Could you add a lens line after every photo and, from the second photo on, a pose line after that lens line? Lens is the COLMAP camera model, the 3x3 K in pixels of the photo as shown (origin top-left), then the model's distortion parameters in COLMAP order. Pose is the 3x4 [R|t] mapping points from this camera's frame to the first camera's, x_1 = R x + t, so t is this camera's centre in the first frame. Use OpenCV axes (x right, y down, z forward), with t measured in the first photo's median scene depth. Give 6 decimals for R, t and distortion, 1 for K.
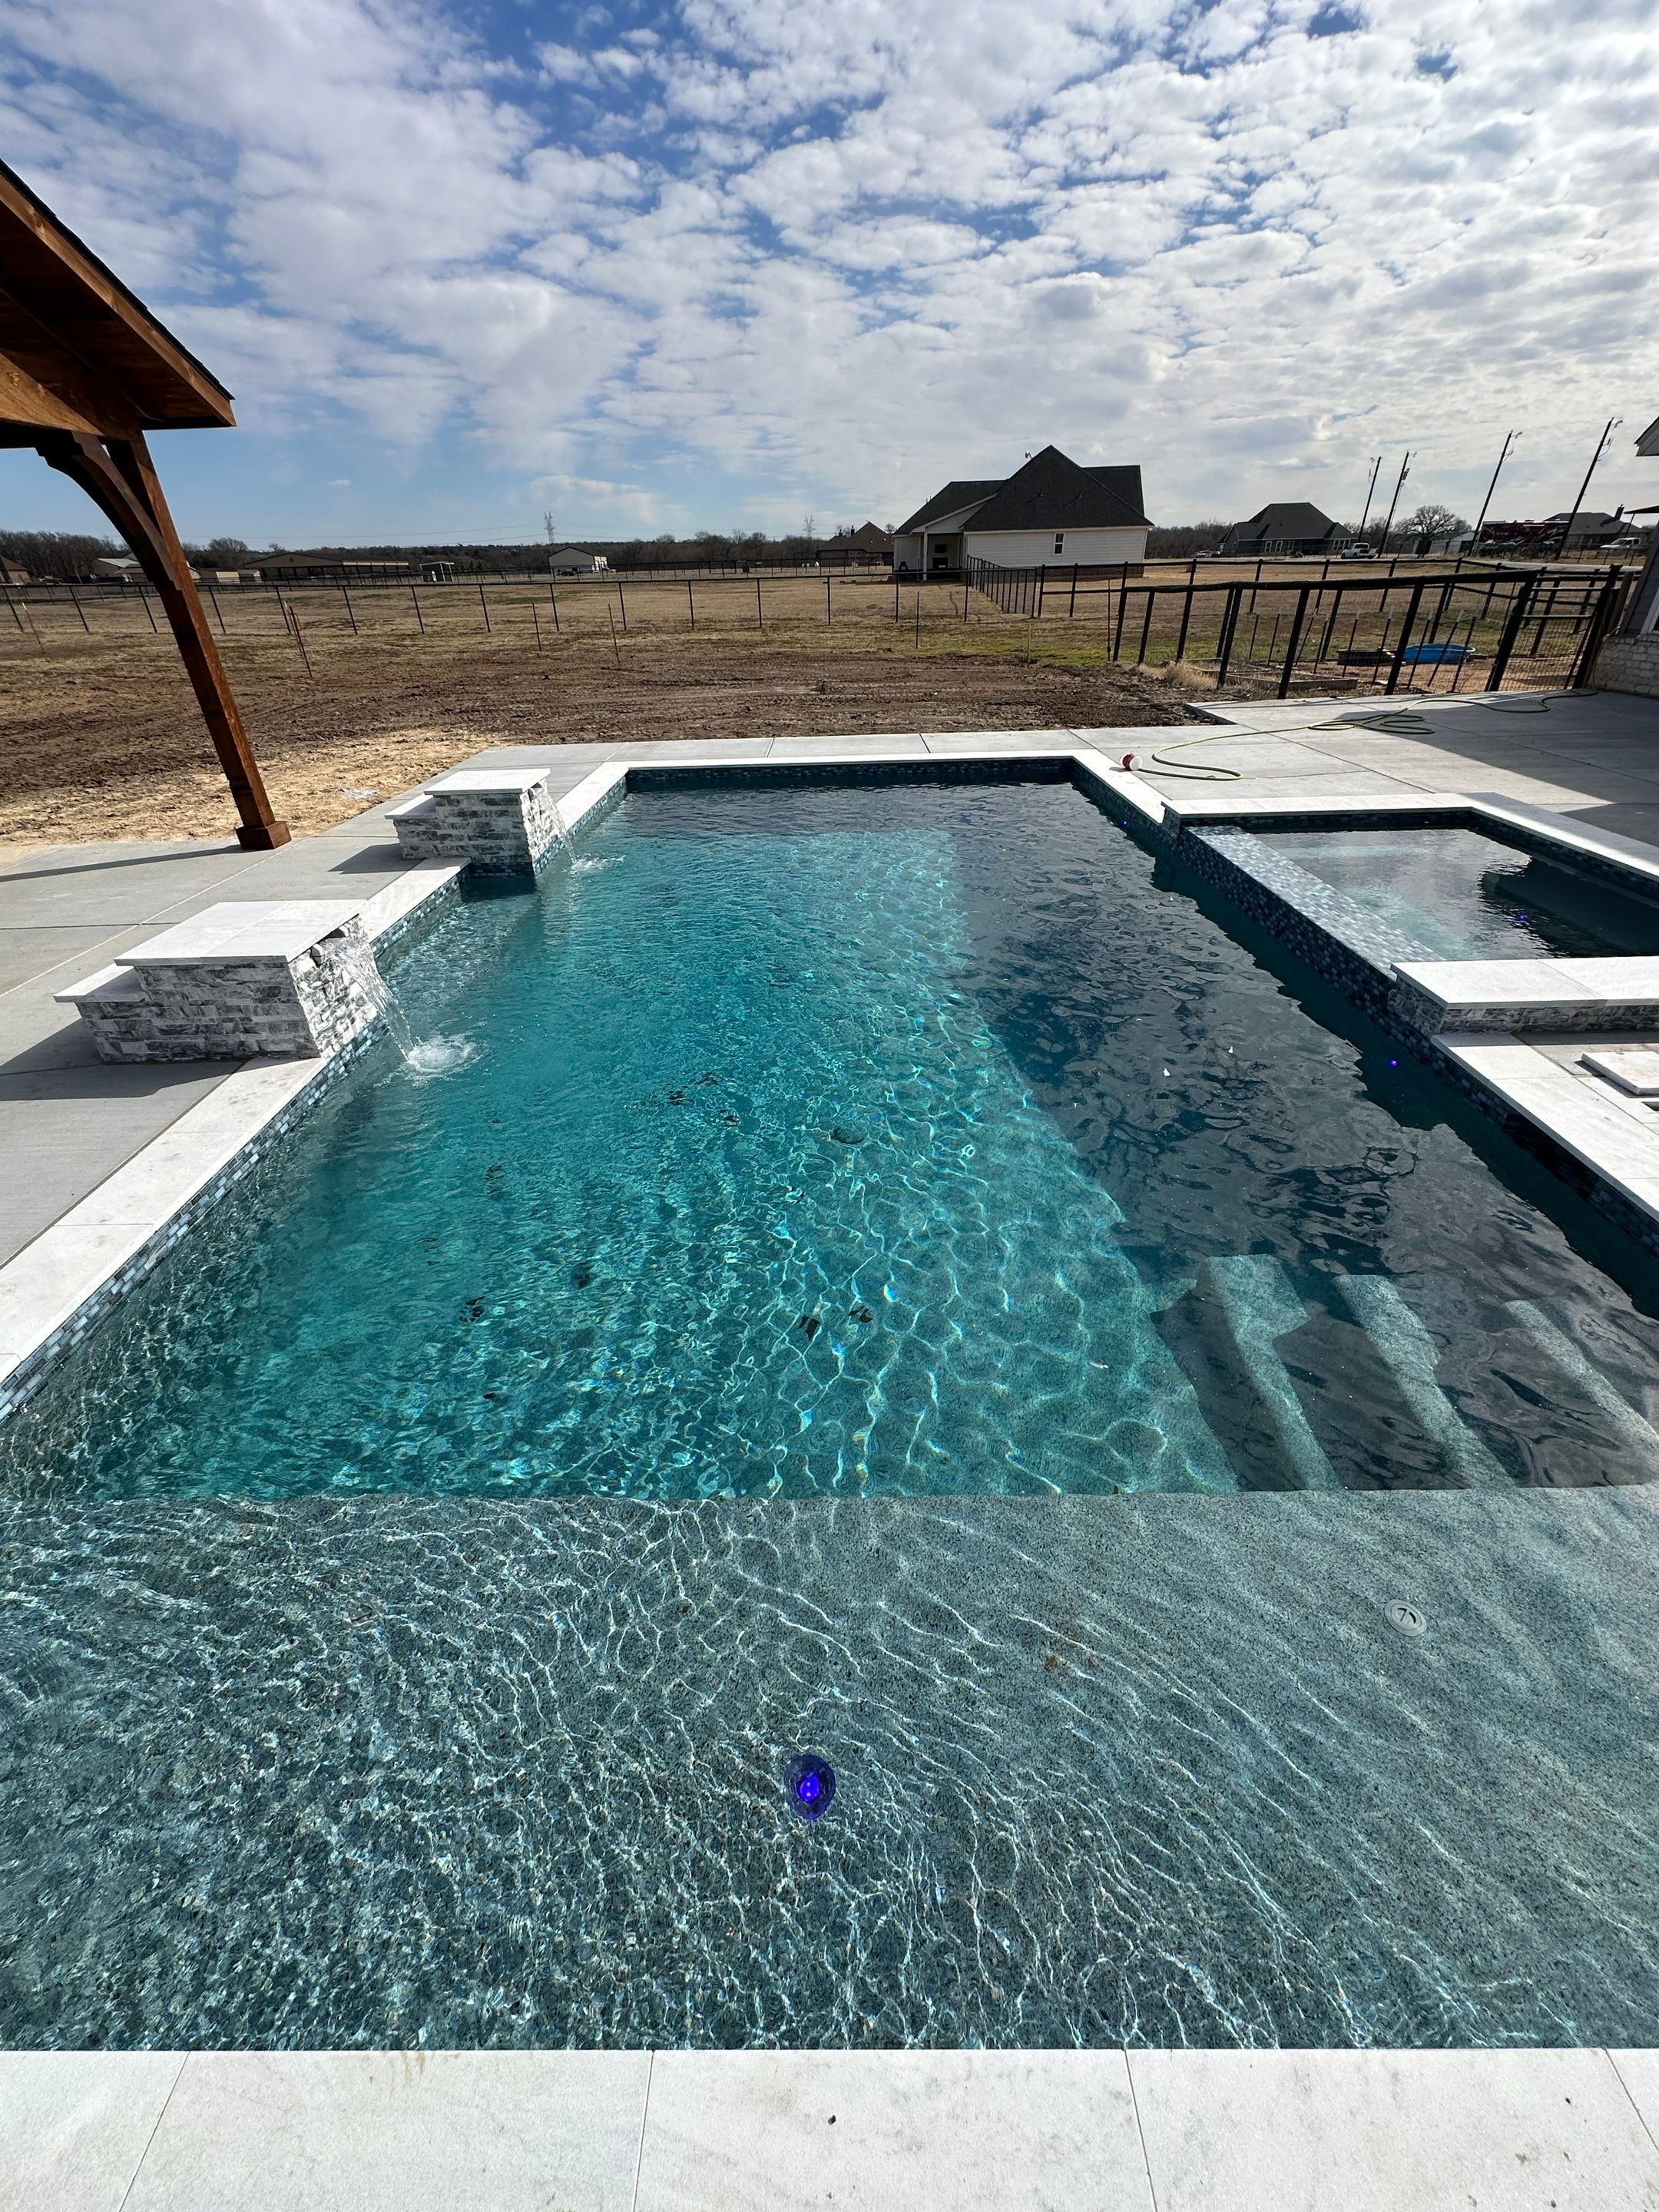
lens RADIAL K [[875.0, 0, 828.7], [0, 875.0, 1099.7], [0, 0, 1]] dist [-0.001544, -0.000163]
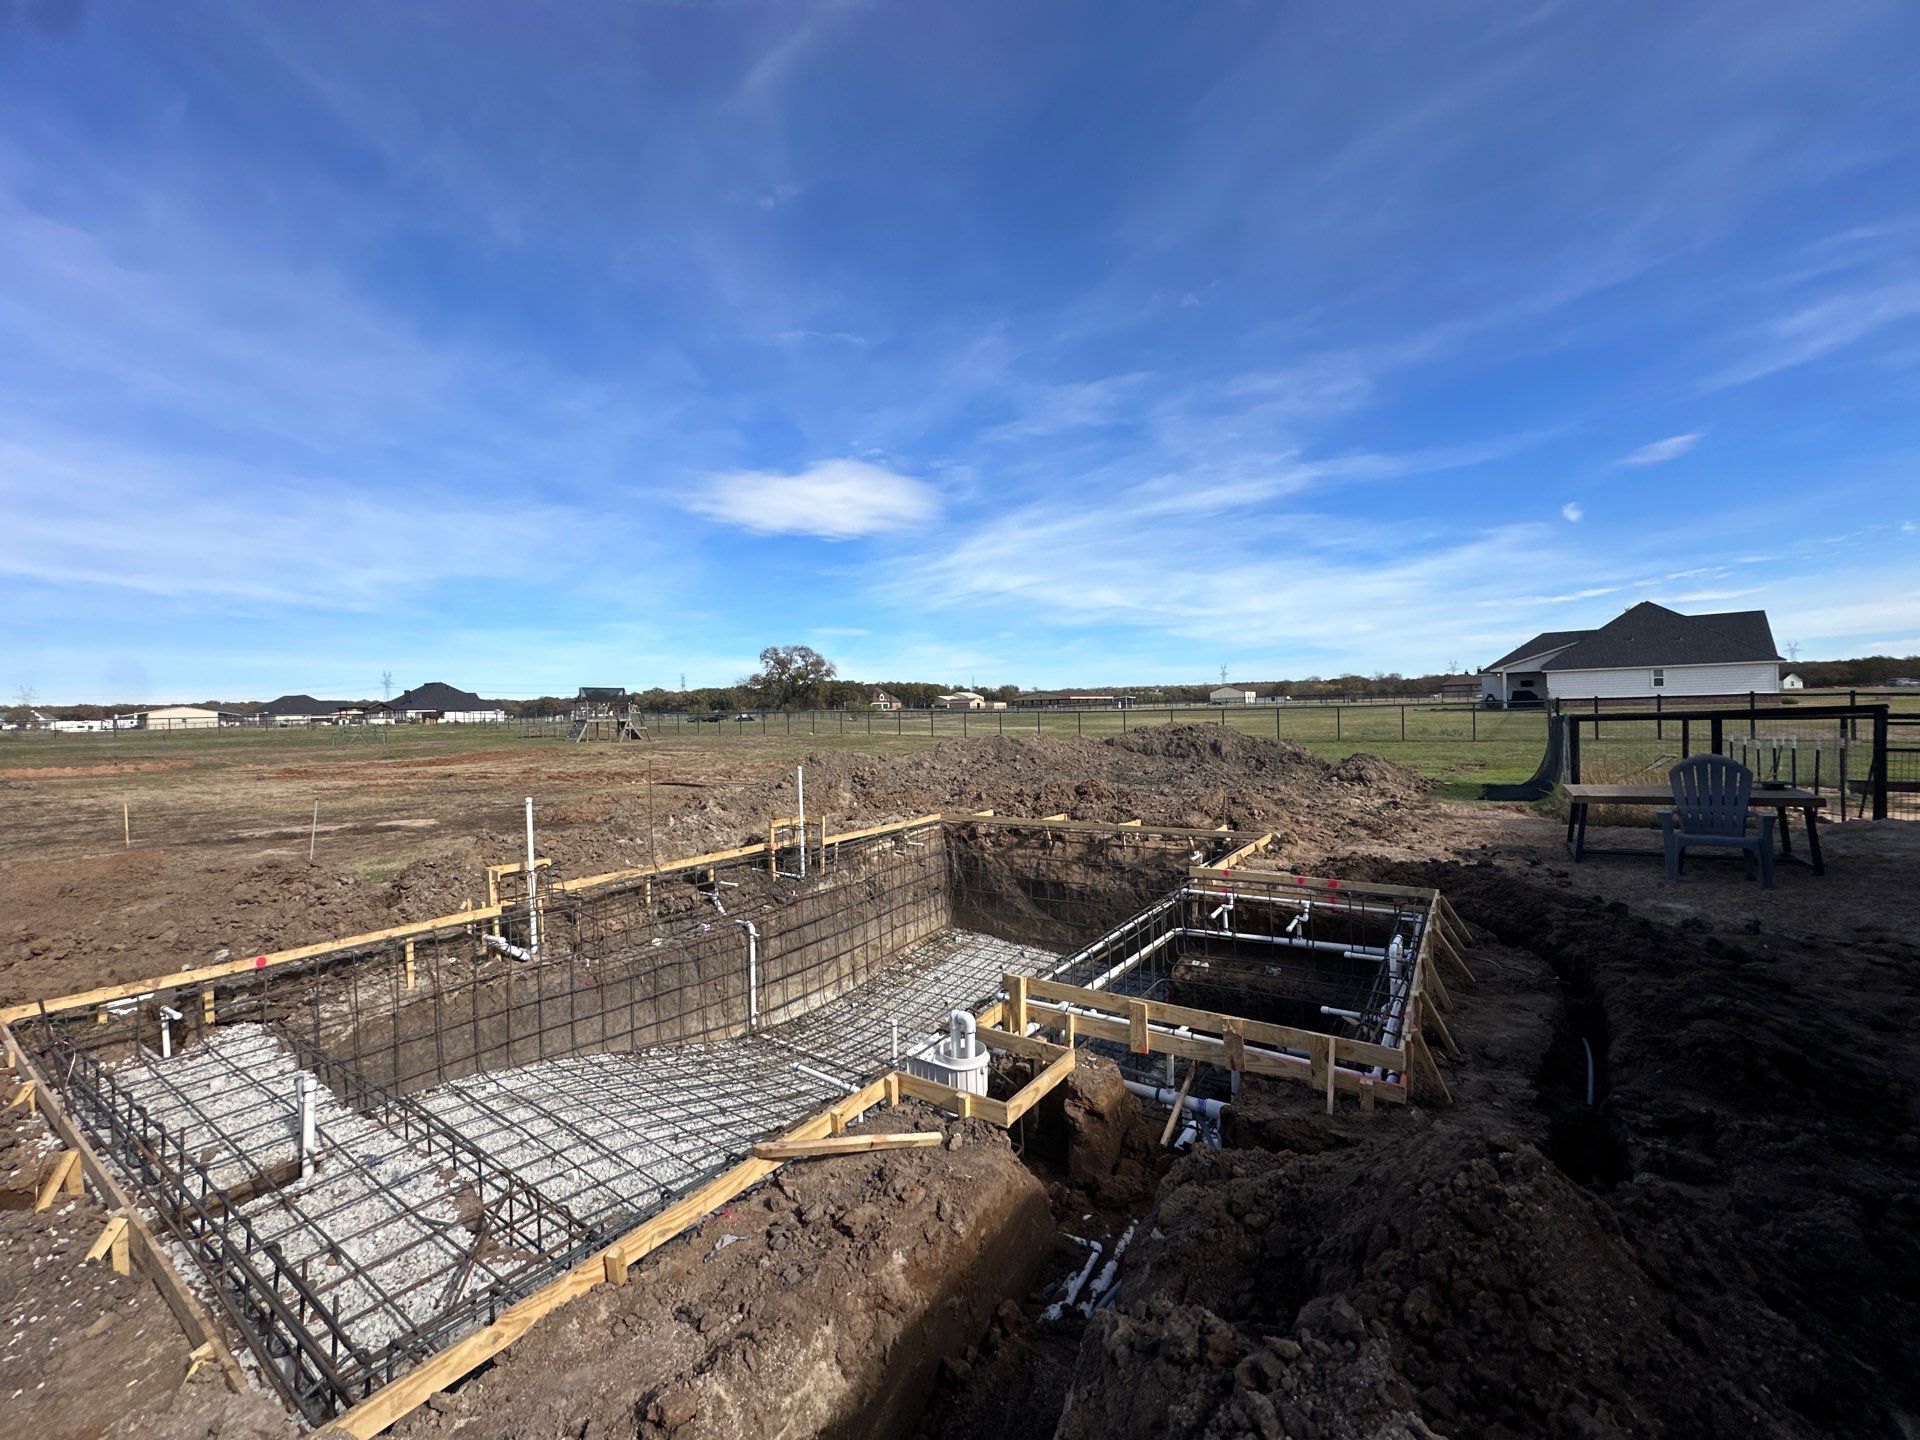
lens RADIAL K [[759.5, 0, 963.7], [0, 759.5, 723.5], [0, 0, 1]] dist [-0.001544, -0.000163]
pose [[0.829701, 0.011993, -0.558080, 0.502850], [-0.285117, 0.868623, -0.405219, 0.026581], [0.479901, 0.495328, 0.724116, -0.061180]]
